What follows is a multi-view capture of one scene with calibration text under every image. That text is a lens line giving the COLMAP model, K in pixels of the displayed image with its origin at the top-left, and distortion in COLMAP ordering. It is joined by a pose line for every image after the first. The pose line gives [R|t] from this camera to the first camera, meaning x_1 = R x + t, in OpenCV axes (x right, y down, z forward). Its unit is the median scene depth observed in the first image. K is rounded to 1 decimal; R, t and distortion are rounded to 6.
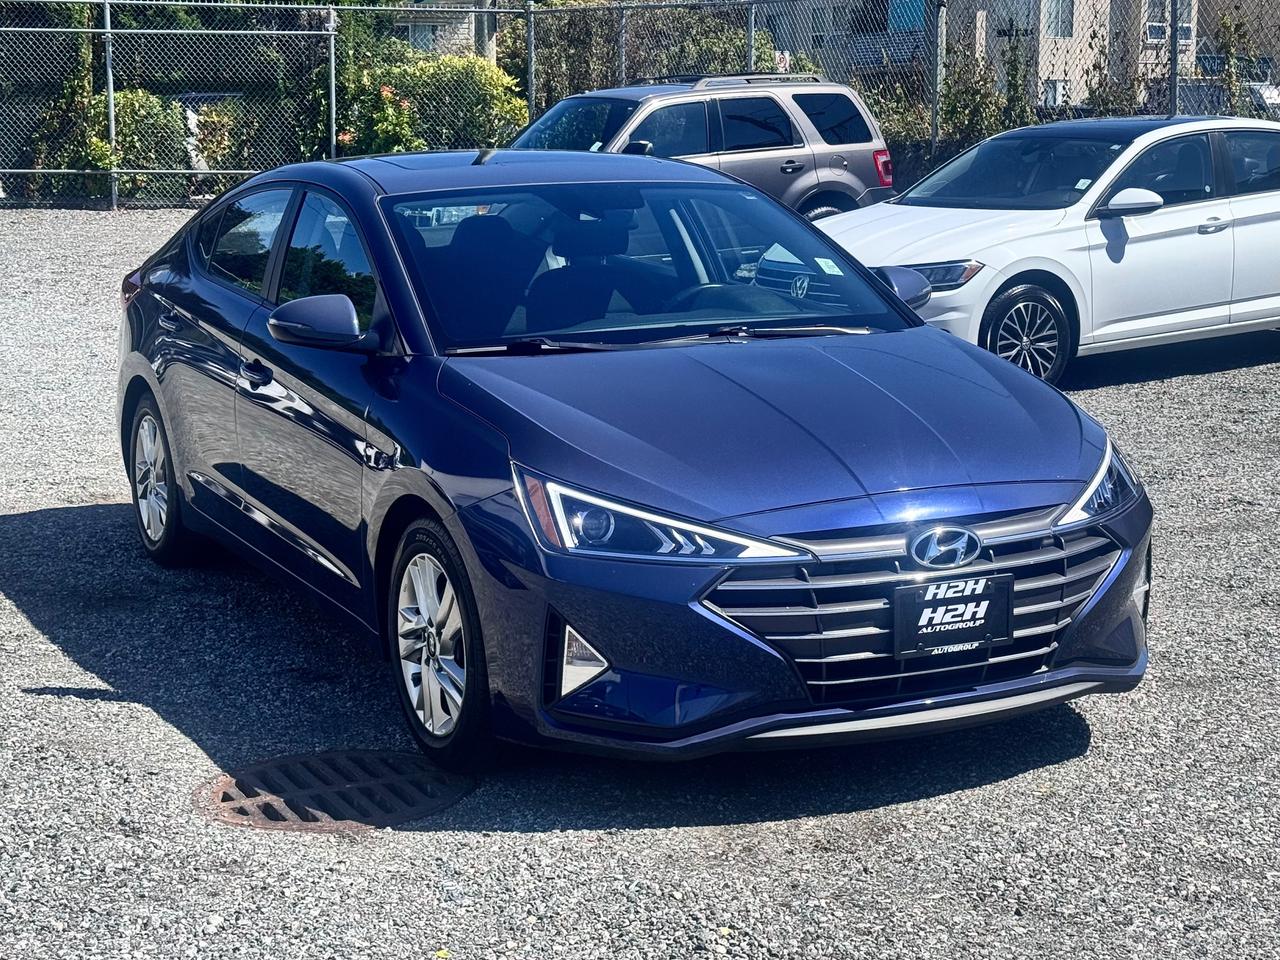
lens RADIAL K [[2858.5, 0, 639.5], [0, 2858.5, 481.5], [0, 0, 1]] dist [0.211930, 0.000000]
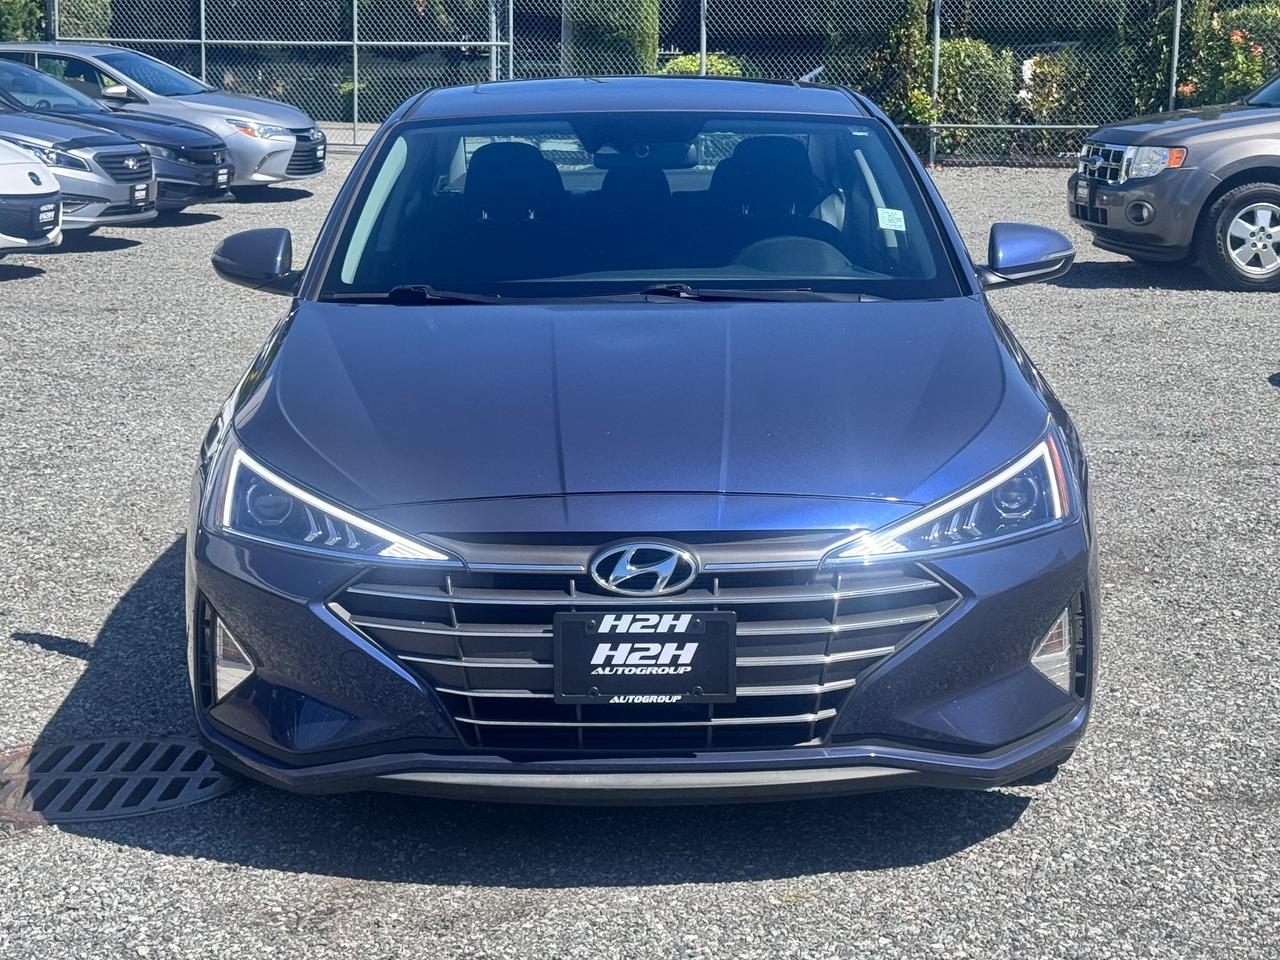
lens RADIAL K [[2858.5, 0, 638.9], [0, 2858.5, 481.6], [0, 0, 1]] dist [0.211930, 0.000000]
pose [[0.848023, 0.080037, -0.523881, 0.236527], [-0.077176, 0.996643, 0.027337, -0.010160], [0.524311, 0.017249, 0.851352, 0.154624]]
